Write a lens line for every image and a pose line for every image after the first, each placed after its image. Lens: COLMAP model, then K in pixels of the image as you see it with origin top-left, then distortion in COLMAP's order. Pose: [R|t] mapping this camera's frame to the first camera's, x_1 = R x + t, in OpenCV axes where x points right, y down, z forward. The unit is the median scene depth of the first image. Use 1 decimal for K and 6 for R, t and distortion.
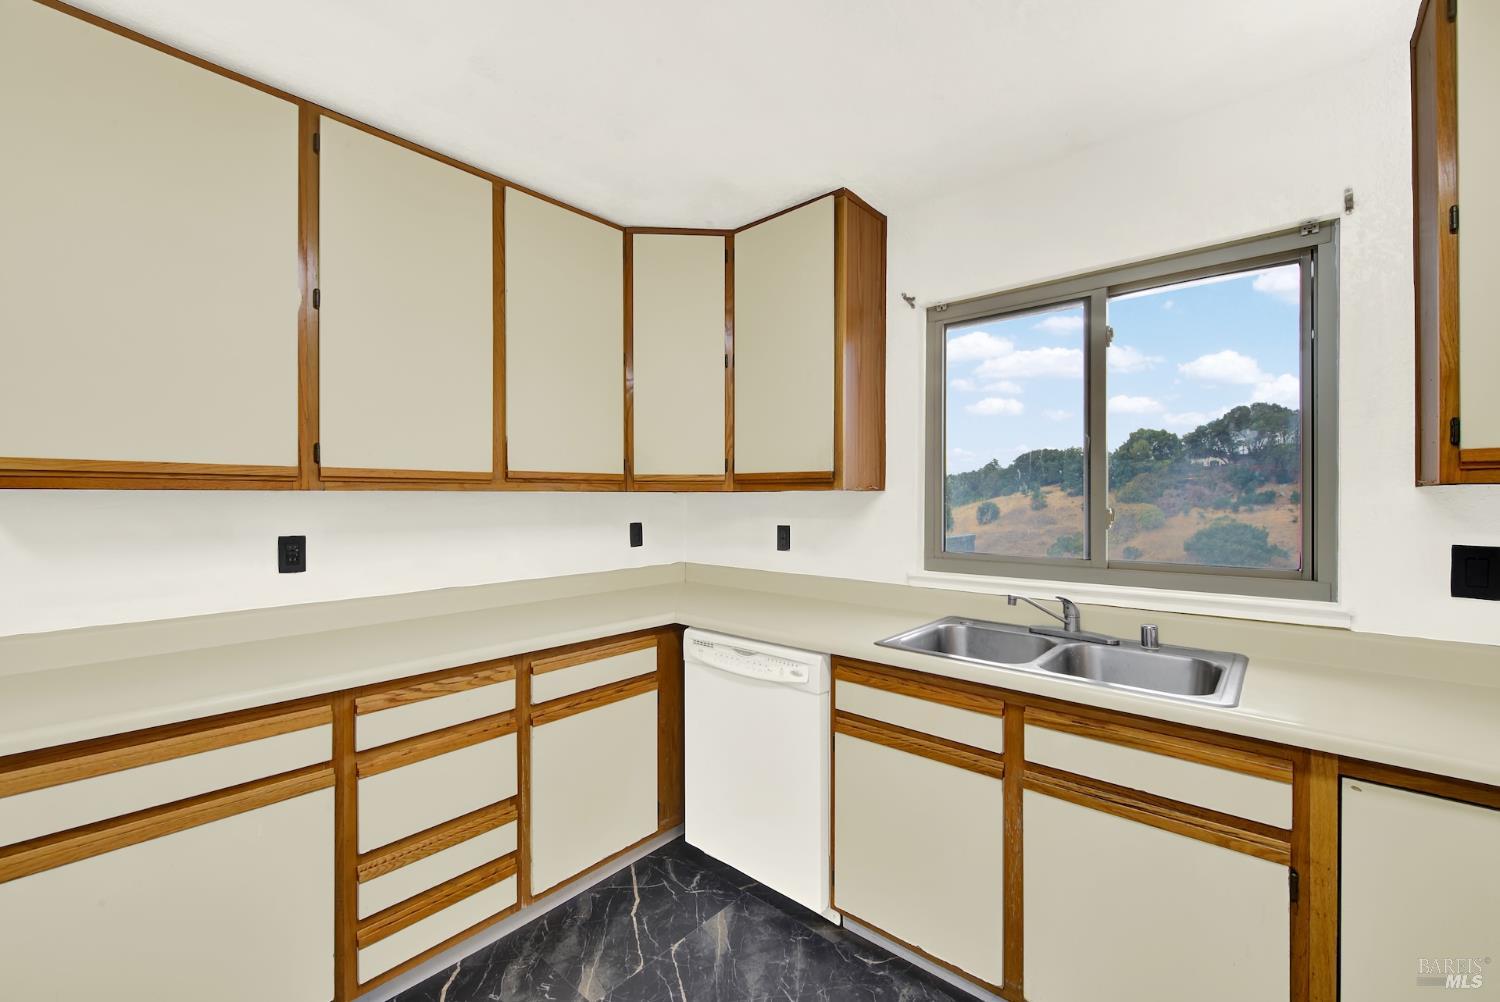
lens RADIAL K [[614.0, 0, 754.3], [0, 614.0, 499.1], [0, 0, 1]] dist [-0.001055, -0.000321]
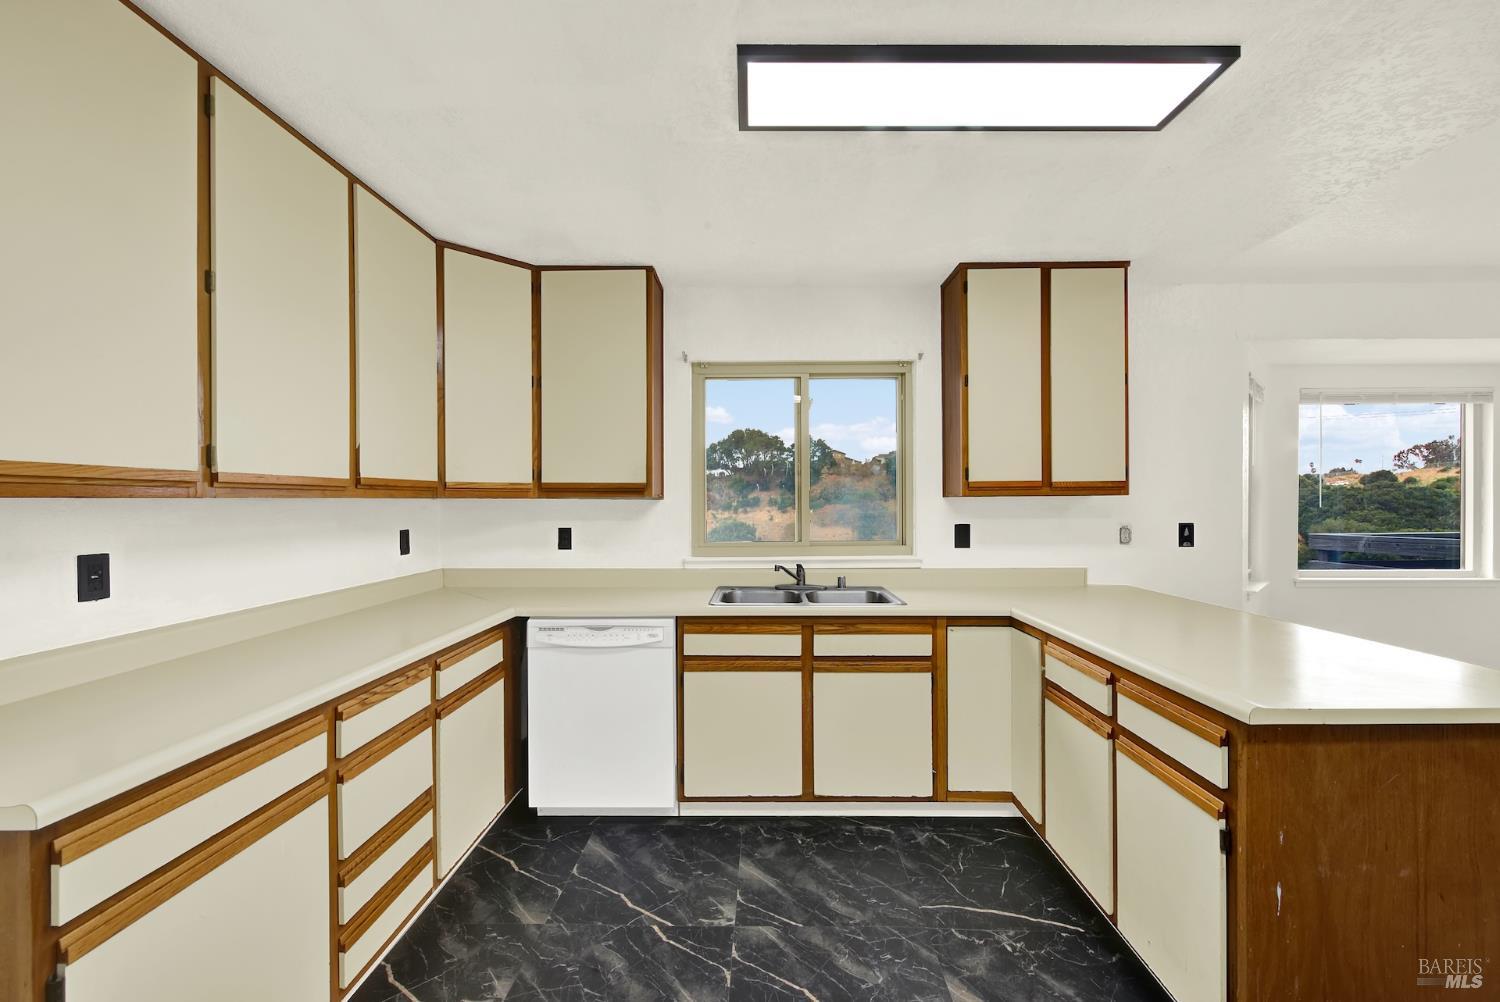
lens RADIAL K [[618.1, 0, 754.9], [0, 618.1, 505.5], [0, 0, 1]] dist [-0.000914, -0.000236]
pose [[0.764673, -0.006530, 0.644385, -0.598452], [0.004743, 0.999979, 0.004506, -0.002890], [-0.644400, -0.000389, 0.764688, -0.161412]]
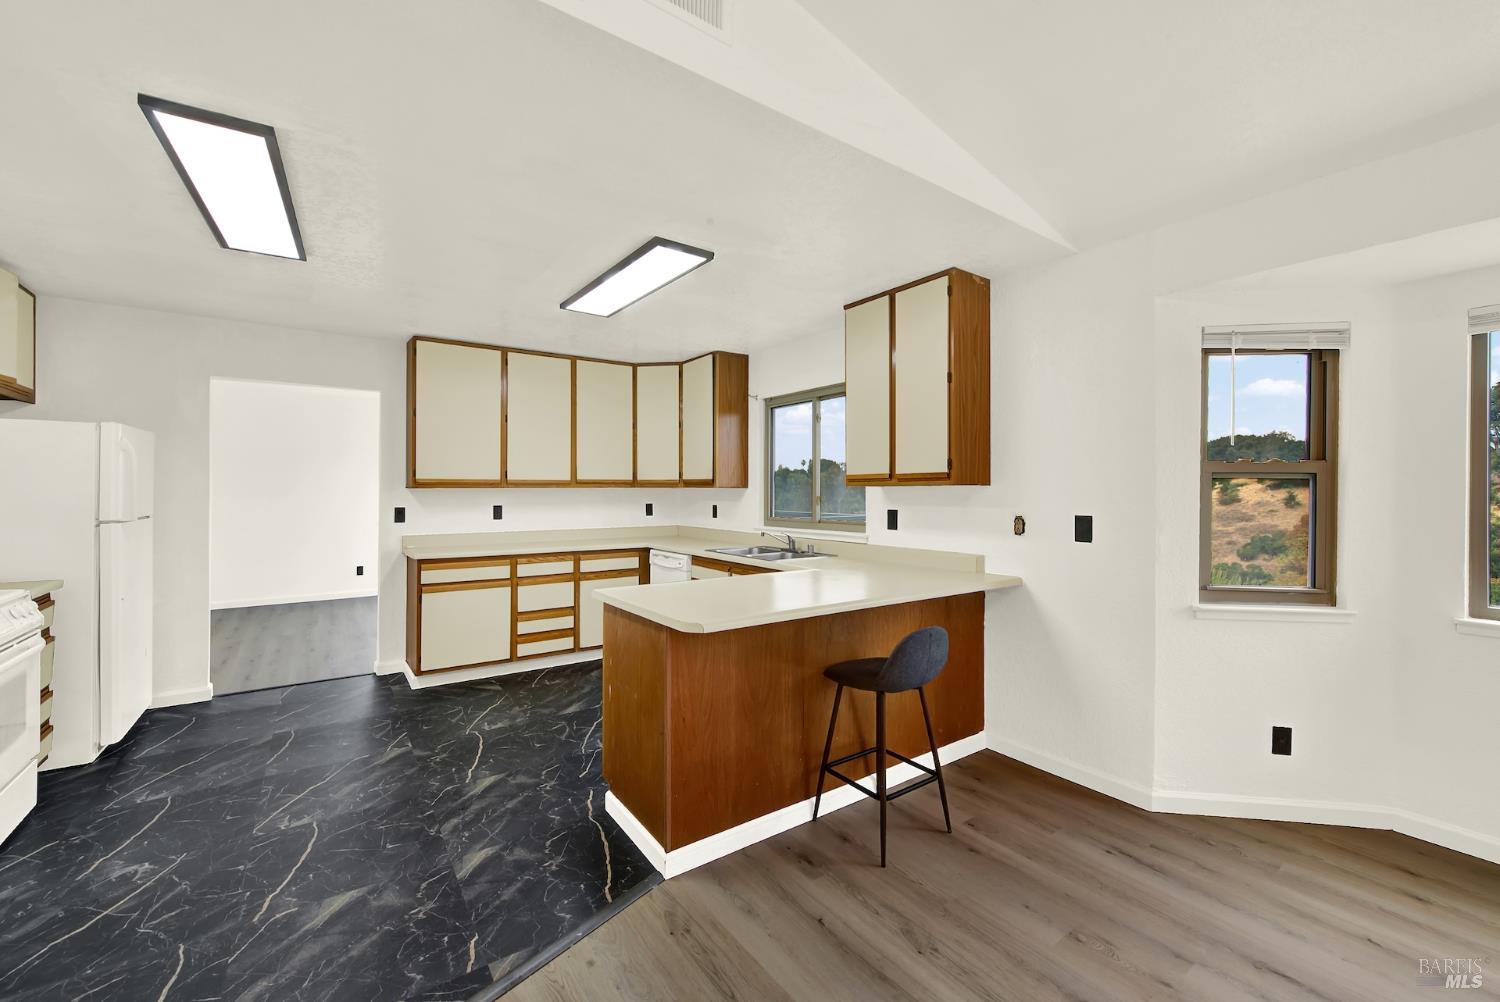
lens RADIAL K [[614.4, 0, 753.7], [0, 614.4, 487.4], [0, 0, 1]] dist [-0.000403, -0.000179]
pose [[0.971771, -0.000161, -0.235927, 0.884576], [-0.001539, 0.999974, -0.007019, 0.000532], [0.235922, 0.007184, 0.971745, -1.232588]]
